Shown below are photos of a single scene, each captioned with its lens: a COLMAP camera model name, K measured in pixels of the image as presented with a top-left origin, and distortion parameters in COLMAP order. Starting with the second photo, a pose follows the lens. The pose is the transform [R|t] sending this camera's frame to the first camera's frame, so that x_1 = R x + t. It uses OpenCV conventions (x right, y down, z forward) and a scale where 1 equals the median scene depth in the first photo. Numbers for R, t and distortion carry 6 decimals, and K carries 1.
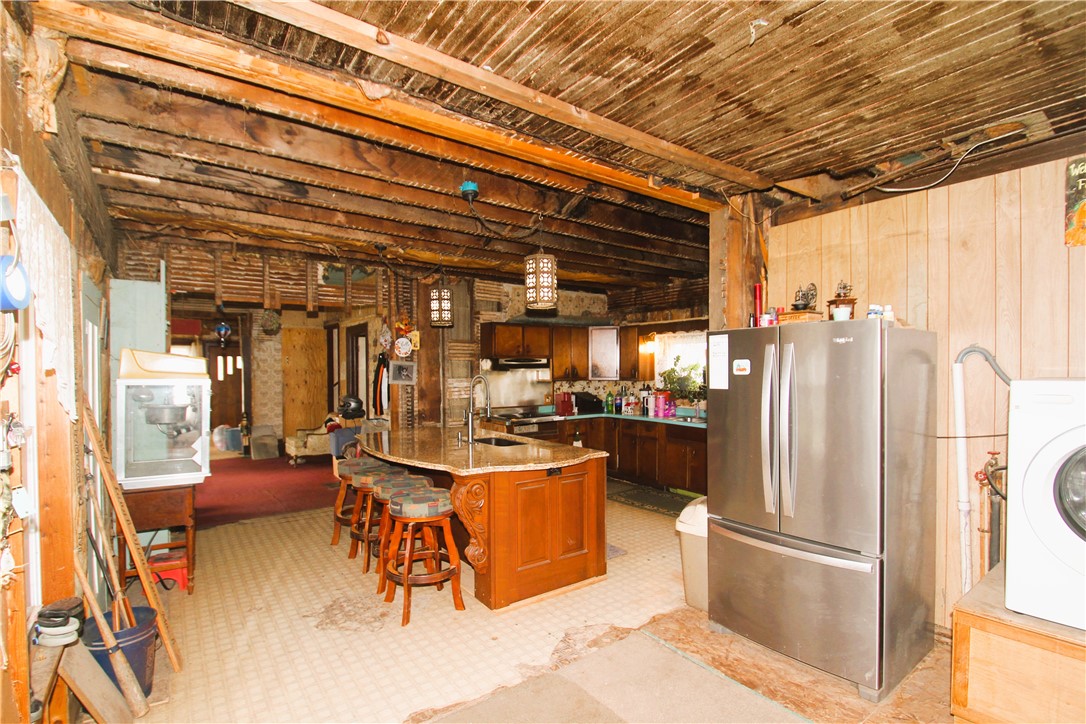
lens RADIAL K [[516.8, 0, 543.8], [0, 516.8, 378.3], [0, 0, 1]] dist [-0.000913, -0.010966]
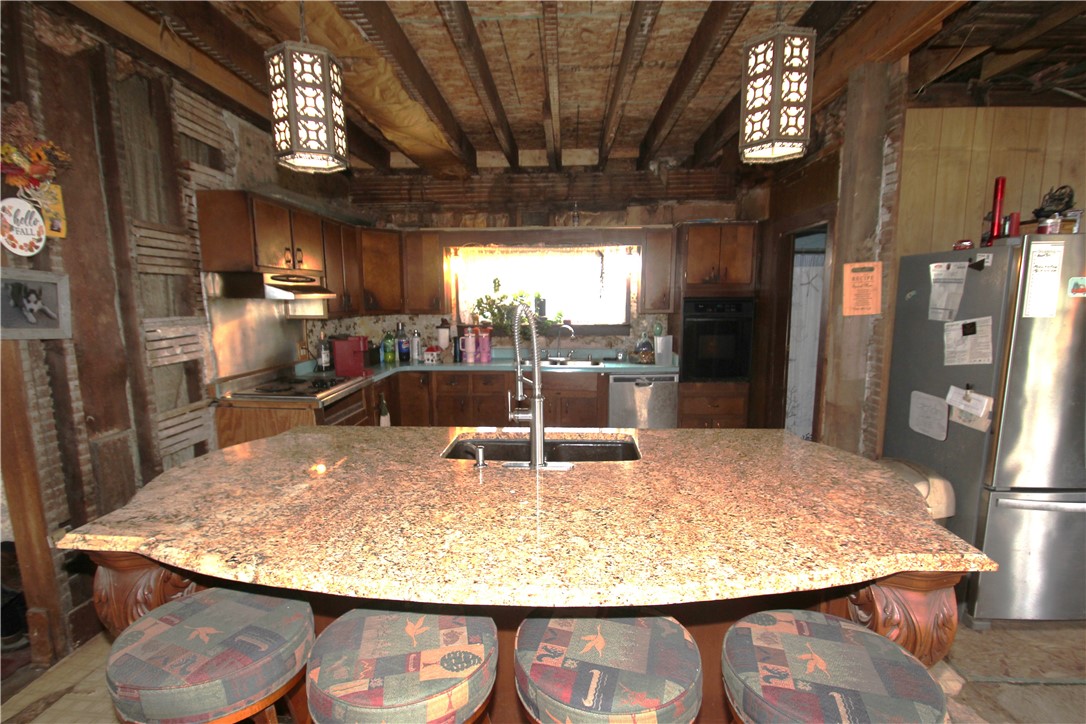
lens RADIAL K [[520.2, 0, 541.1], [0, 520.2, 382.2], [0, 0, 1]] dist [-0.002836, -0.018045]
pose [[0.634184, -0.122541, 0.763409, -0.285812], [0.019165, 0.989549, 0.142920, -0.001336], [-0.772944, -0.076007, 0.629905, 0.472499]]
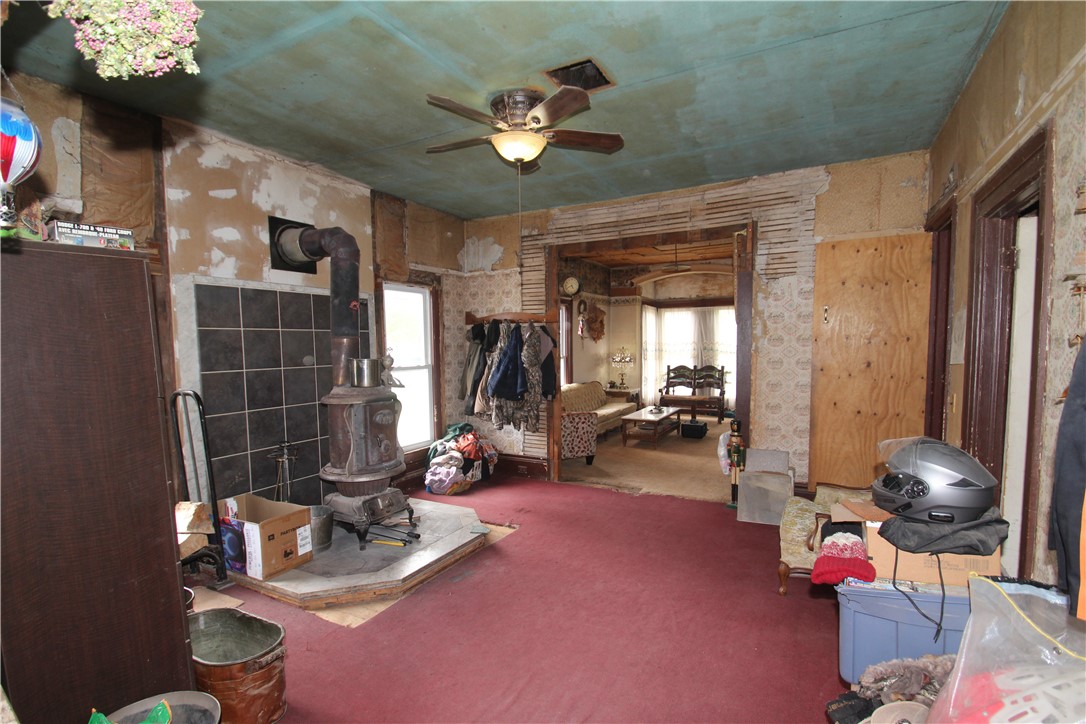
lens RADIAL K [[516.8, 0, 543.8], [0, 516.8, 378.3], [0, 0, 1]] dist [-0.000913, -0.010966]
pose [[0.423947, 0.061785, -0.903577, -0.266191], [-0.001295, 0.997711, 0.067614, -0.013319], [0.905686, -0.027494, 0.423056, 0.820175]]
